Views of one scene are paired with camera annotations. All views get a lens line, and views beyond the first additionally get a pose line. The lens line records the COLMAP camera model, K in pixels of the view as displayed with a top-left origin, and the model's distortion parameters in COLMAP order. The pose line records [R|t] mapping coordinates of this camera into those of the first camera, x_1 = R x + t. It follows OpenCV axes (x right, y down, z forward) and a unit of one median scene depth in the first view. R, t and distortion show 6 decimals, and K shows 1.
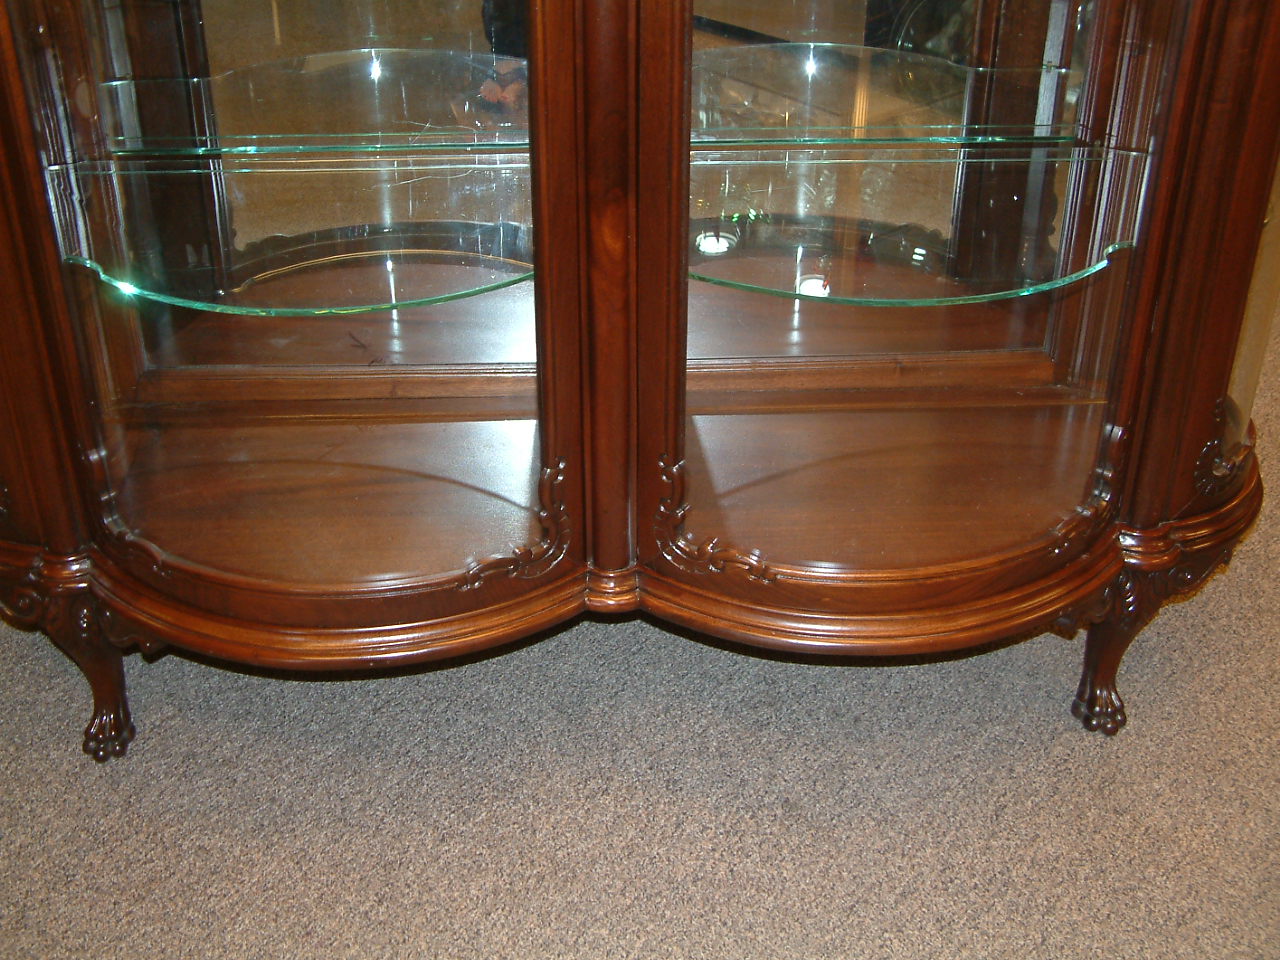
lens RADIAL K [[1585.9, 0, 615.0], [0, 1585.9, 480.7], [0, 0, 1]] dist [-0.173068, 0.381681]
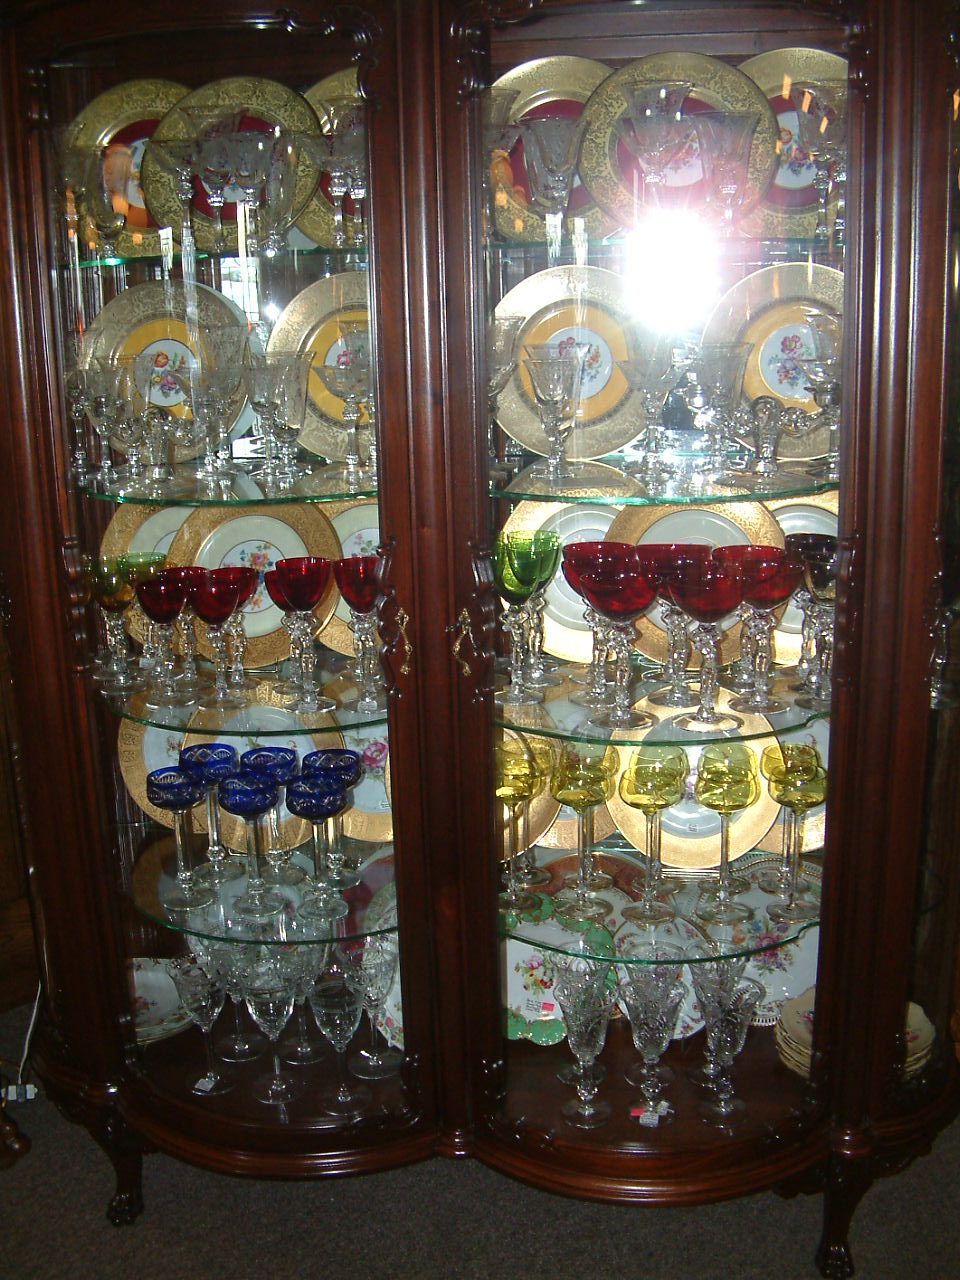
lens RADIAL K [[1356.5, 0, 480.0], [0, 1356.5, 640.0], [0, 0, 1]] dist [-0.215022, 0.145861]
pose [[0.983333, 0.023996, -0.180222, 0.210668], [-0.074082, 0.958113, -0.276641, -0.036112], [0.166035, 0.285382, 0.943923, -0.234942]]
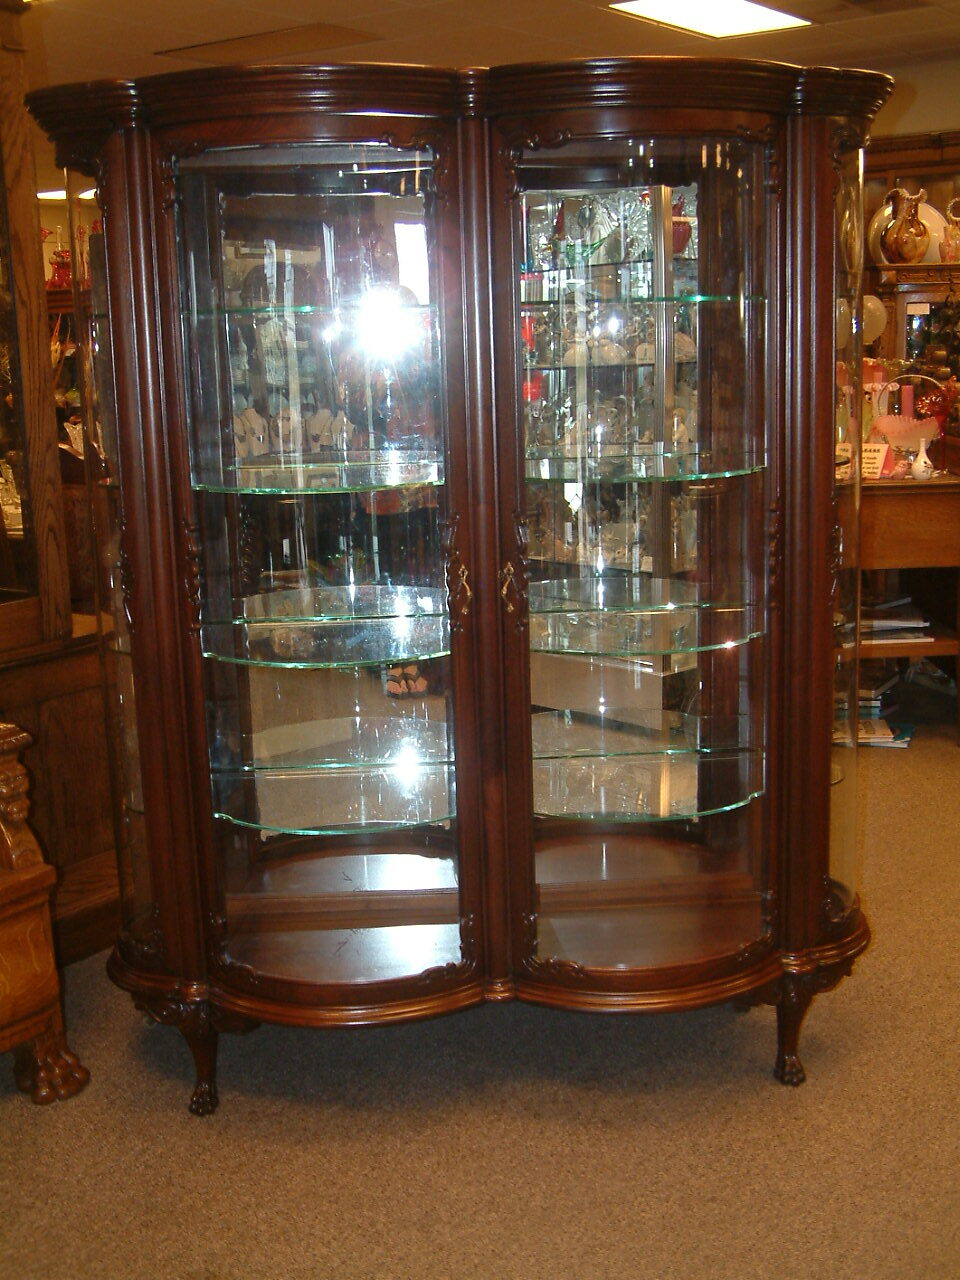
lens RADIAL K [[1585.9, 0, 480.0], [0, 1585.9, 640.0], [0, 0, 1]] dist [-0.173068, 0.381681]
pose [[0.999615, -0.027289, 0.005040, -0.021070], [0.027390, 0.941043, -0.337177, 0.282093], [0.004458, 0.337185, 0.941428, -0.791063]]
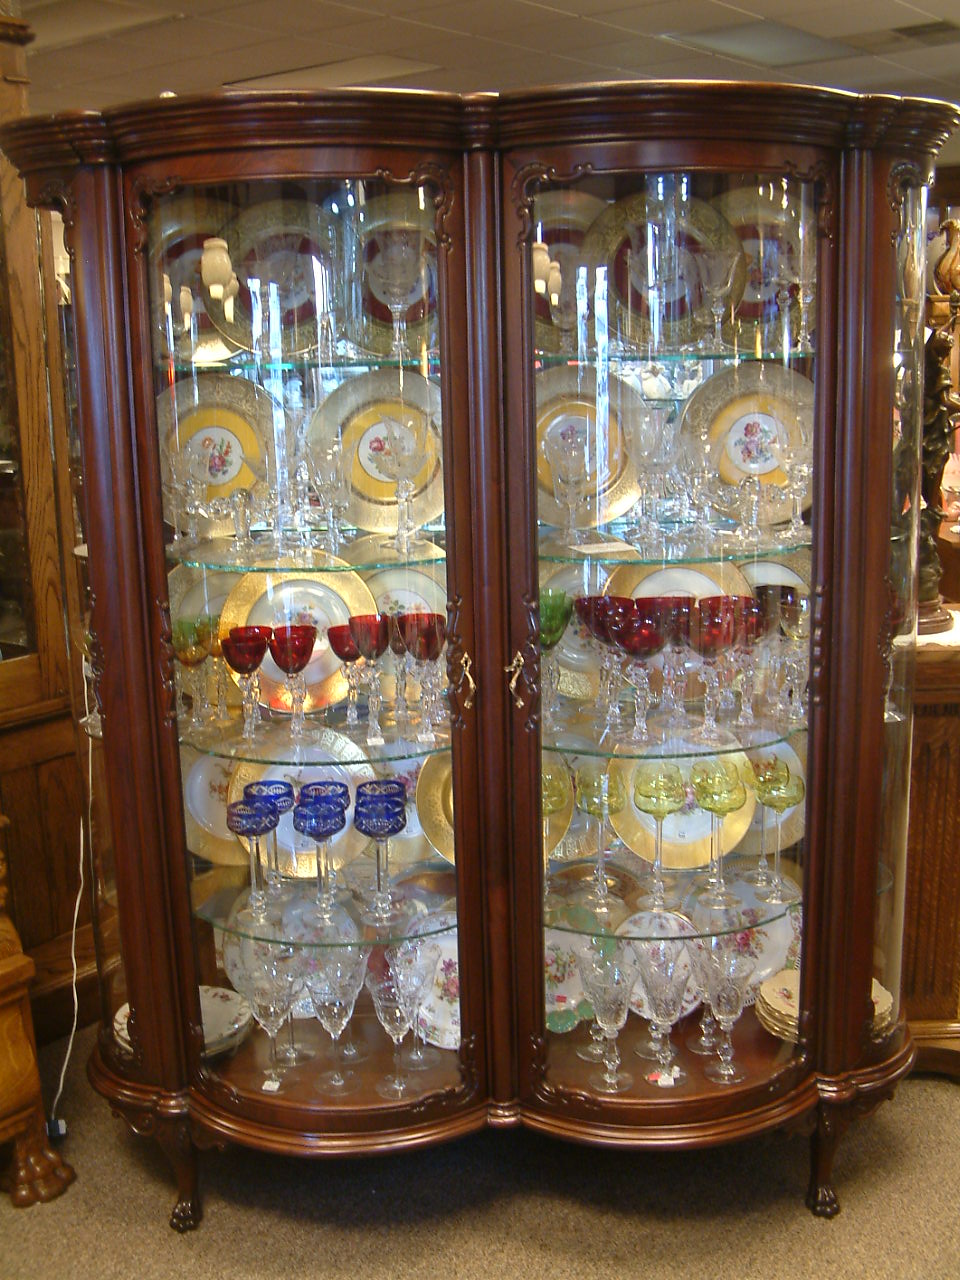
lens RADIAL K [[1470.4, 0, 480.0], [0, 1470.4, 640.0], [0, 0, 1]] dist [-0.189443, 0.245134]
pose [[0.999084, -0.012447, -0.040931, 0.038874], [-0.001714, 0.944329, -0.328998, 0.092133], [0.042747, 0.328767, 0.943443, -0.556874]]
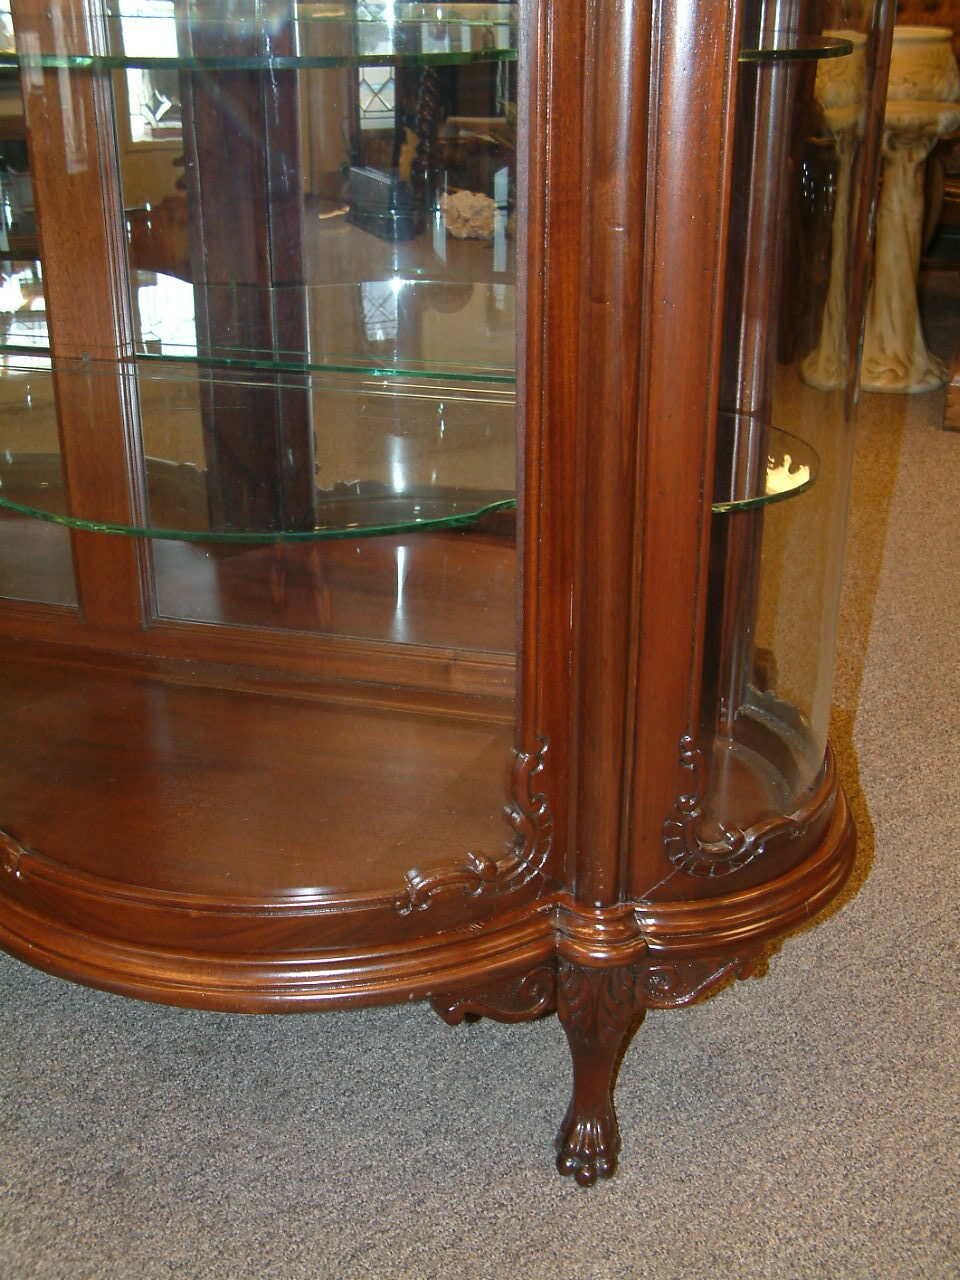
lens RADIAL K [[1587.8, 0, 480.0], [0, 1587.8, 640.0], [0, 0, 1]] dist [-0.172442, 0.387806]
pose [[0.954927, 0.124163, -0.269624, 0.457253], [-0.153944, 0.983769, -0.092194, -0.014668], [0.253800, 0.129545, 0.958542, 0.262375]]
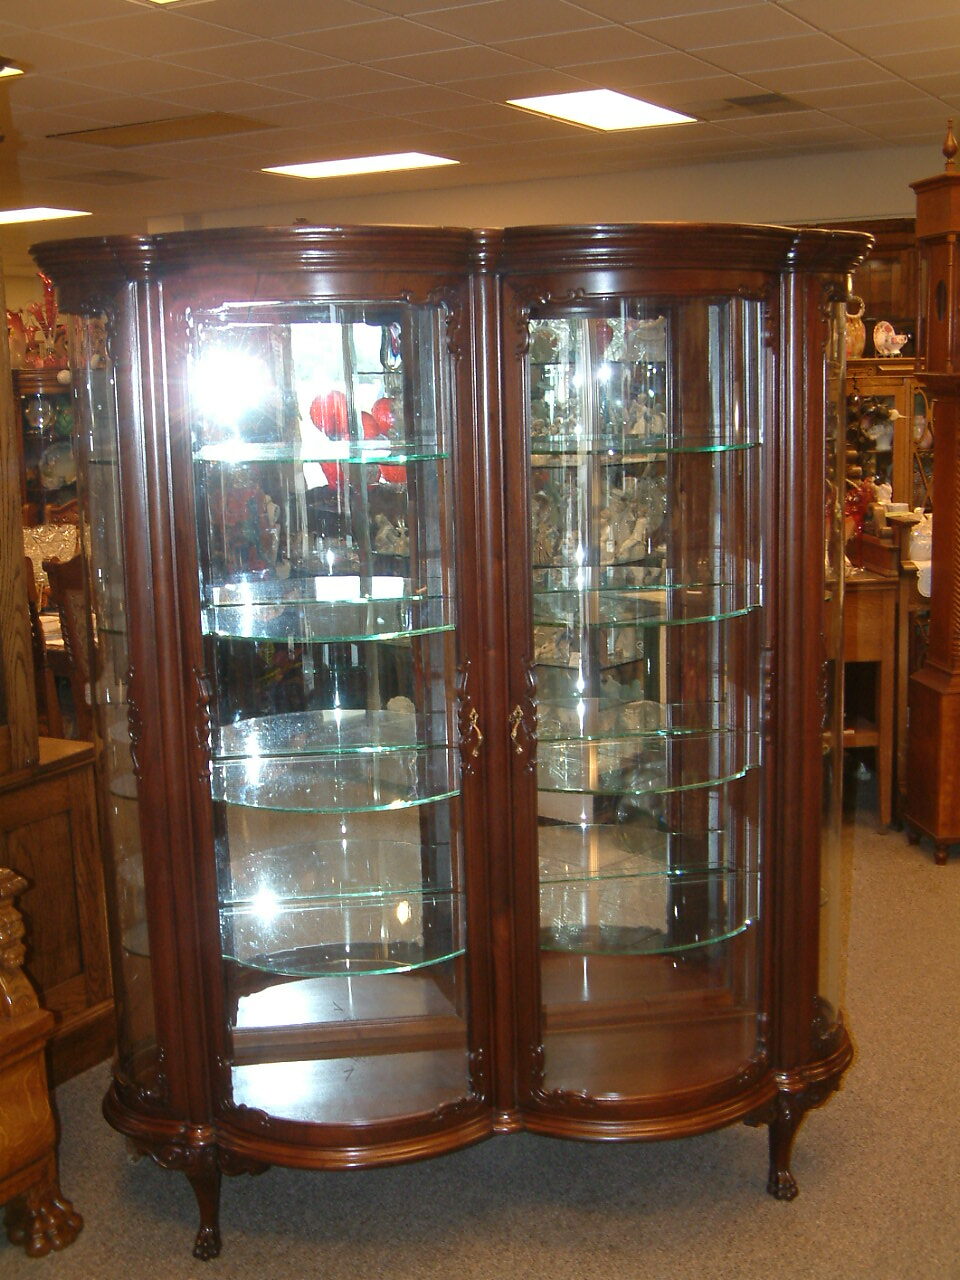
lens RADIAL K [[1587.8, 0, 480.0], [0, 1587.8, 640.0], [0, 0, 1]] dist [-0.172442, 0.387806]
pose [[0.993920, -0.039778, 0.102671, -0.187161], [0.074742, 0.928456, -0.363844, 0.198158], [-0.080852, 0.369306, 0.925784, -0.846312]]
